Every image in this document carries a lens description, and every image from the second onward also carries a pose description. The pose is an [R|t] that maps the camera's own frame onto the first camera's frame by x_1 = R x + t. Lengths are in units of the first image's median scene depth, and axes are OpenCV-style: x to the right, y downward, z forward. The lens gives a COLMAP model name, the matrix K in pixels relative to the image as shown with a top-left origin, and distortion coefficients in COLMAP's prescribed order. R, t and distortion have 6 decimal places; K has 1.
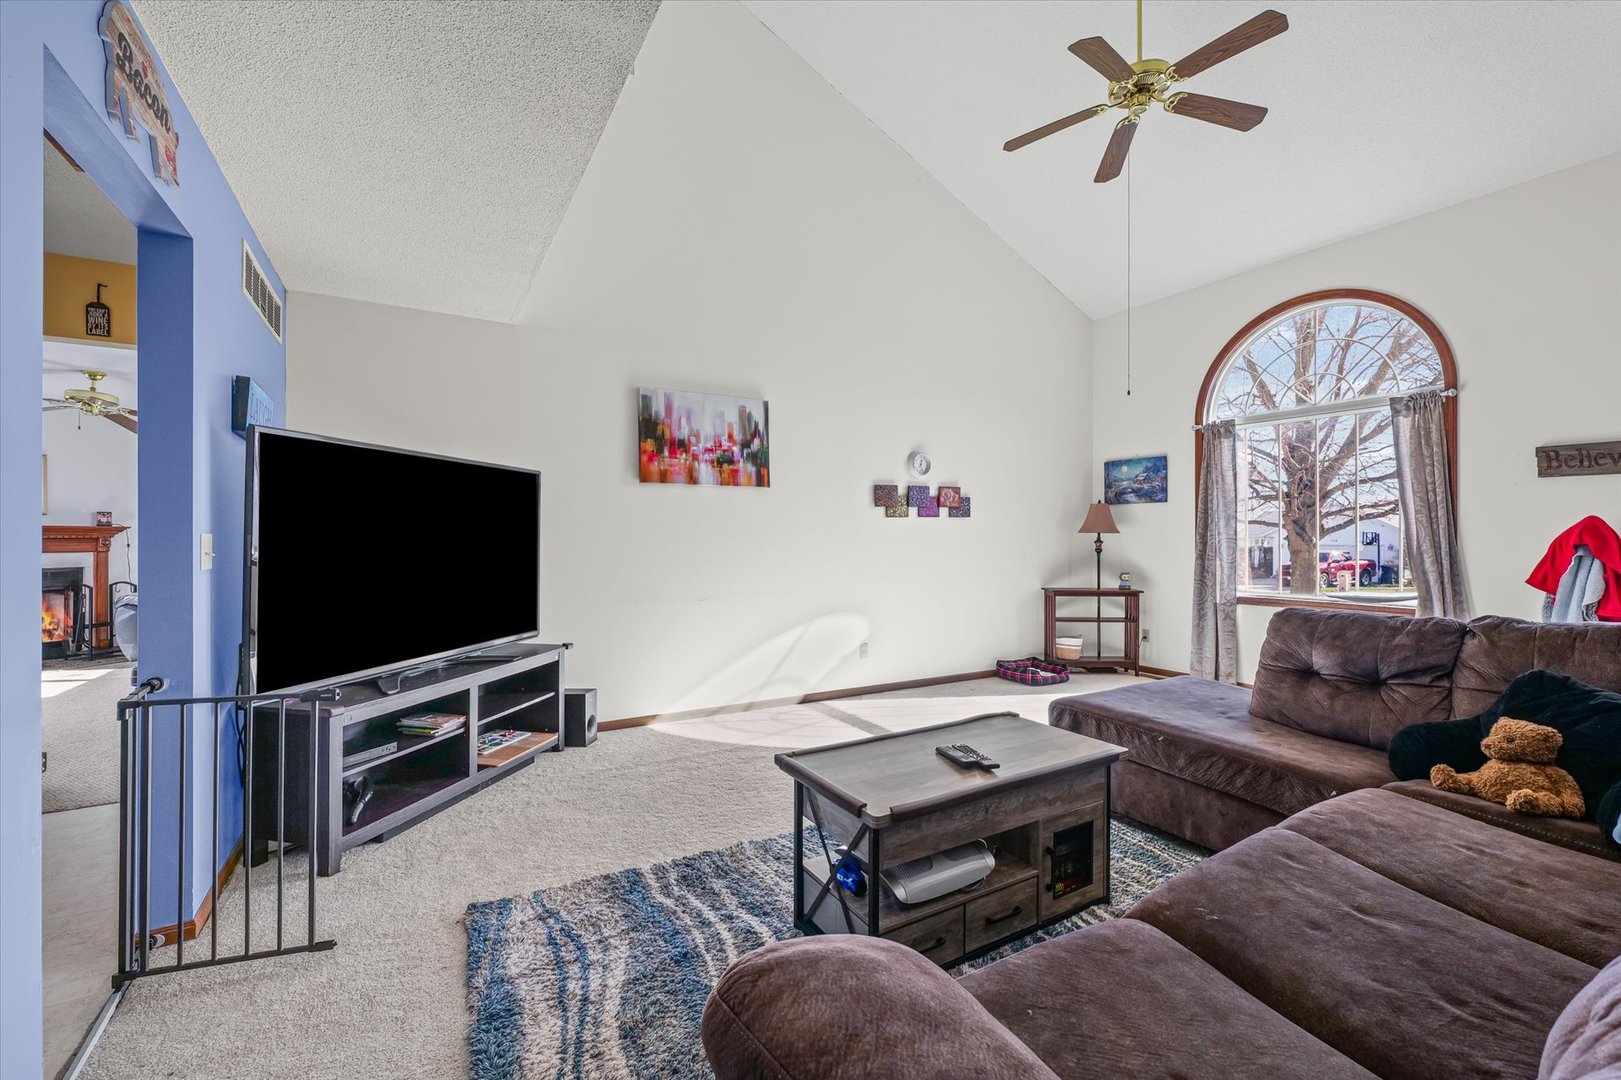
lens RADIAL K [[671.3, 0, 812.1], [0, 671.3, 540.4], [0, 0, 1]] dist [-0.003510, 0.000638]
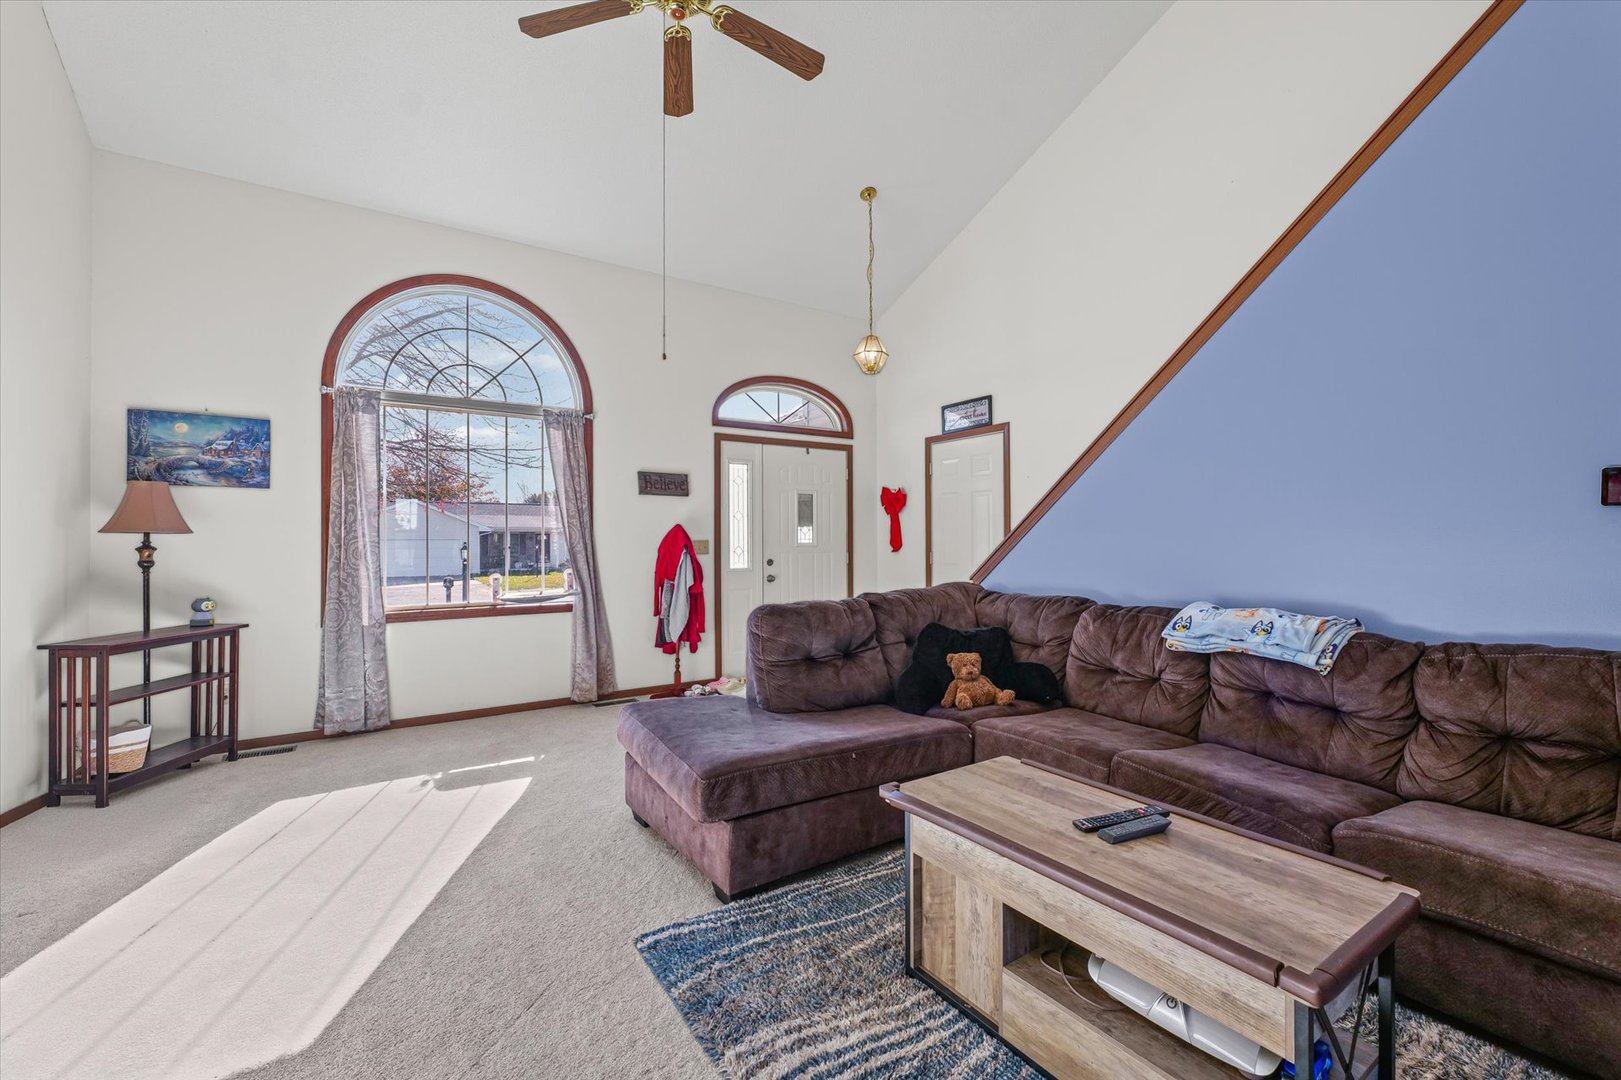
lens RADIAL K [[671.3, 0, 820.4], [0, 671.3, 534.3], [0, 0, 1]] dist [-0.003510, 0.000638]
pose [[-0.067002, 0.004580, 0.997742, -0.179760], [0.006472, 0.999970, -0.004156, -0.004250], [-0.997732, 0.006179, -0.067030, 0.484049]]
